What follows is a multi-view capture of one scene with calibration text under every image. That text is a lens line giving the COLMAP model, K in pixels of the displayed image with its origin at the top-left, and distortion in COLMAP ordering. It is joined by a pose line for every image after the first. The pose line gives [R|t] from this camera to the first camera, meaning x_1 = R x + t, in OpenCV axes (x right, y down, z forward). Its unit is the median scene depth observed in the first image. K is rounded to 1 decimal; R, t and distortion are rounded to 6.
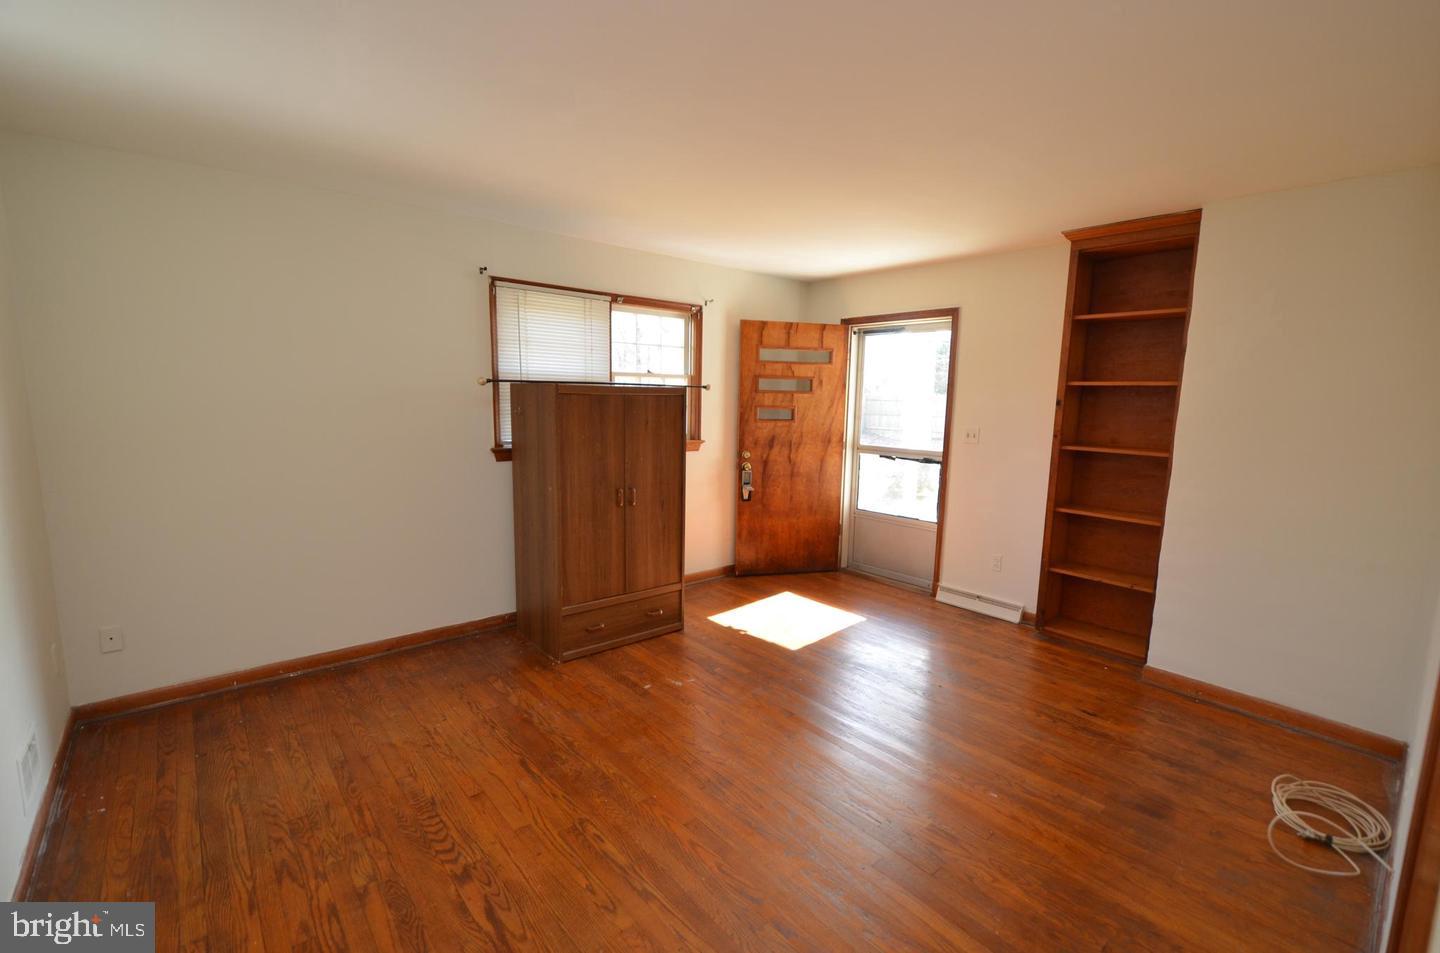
lens RADIAL K [[624.8, 0, 718.7], [0, 624.8, 479.9], [0, 0, 1]] dist [0.004021, -0.004449]
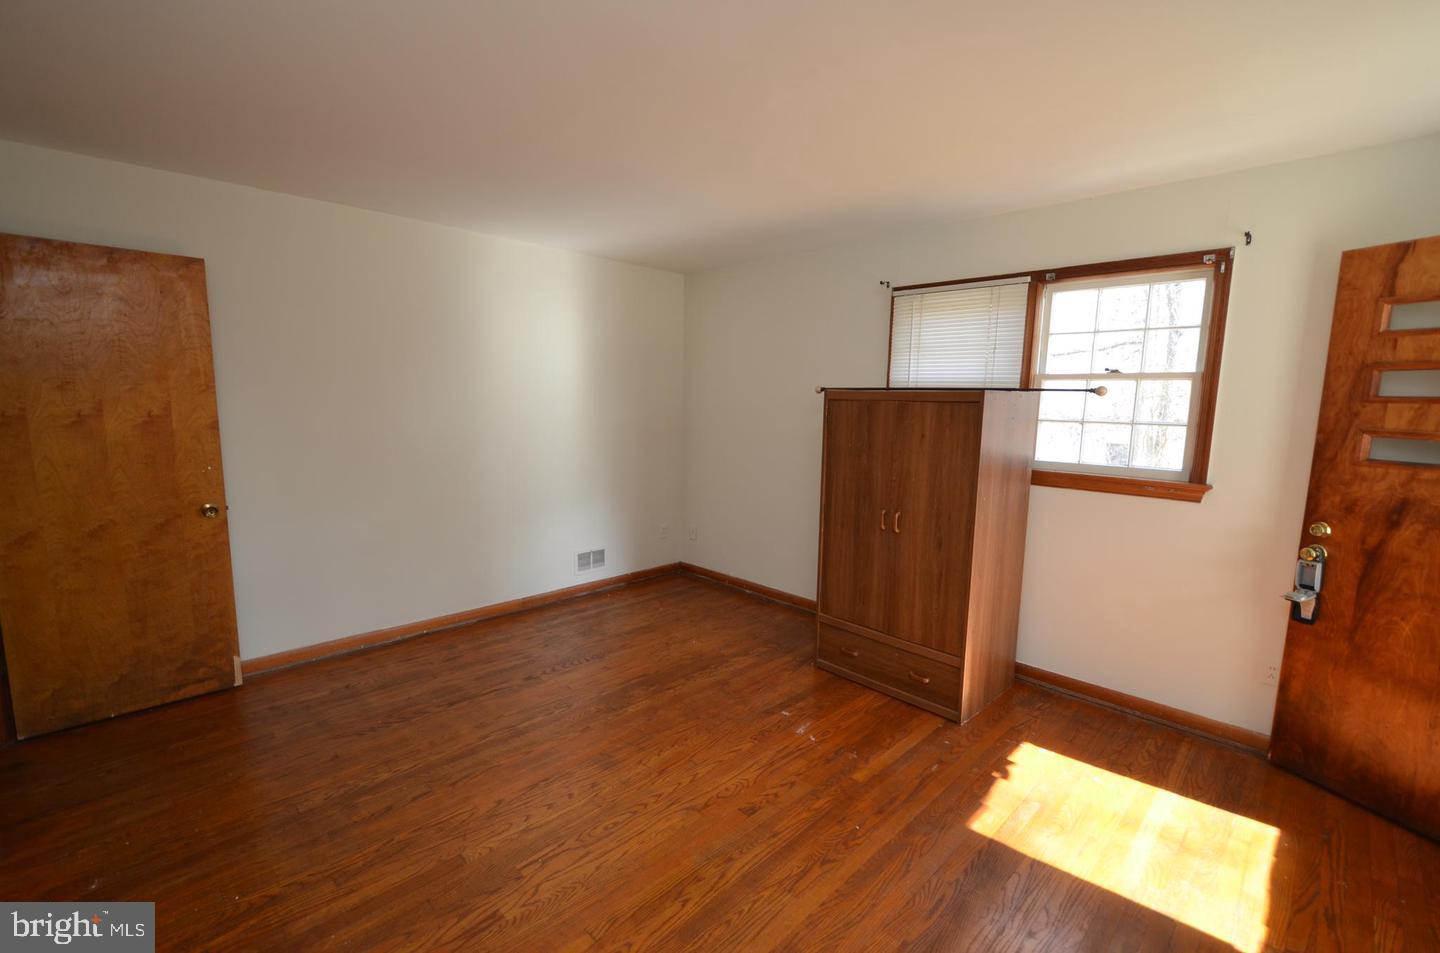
lens RADIAL K [[624.8, 0, 723.7], [0, 624.8, 474.8], [0, 0, 1]] dist [0.004021, -0.004449]
pose [[0.079404, 0.105507, -0.991243, 0.565681], [-0.153055, 0.983882, 0.092463, -0.065584], [0.985022, 0.144373, 0.094273, 0.576168]]
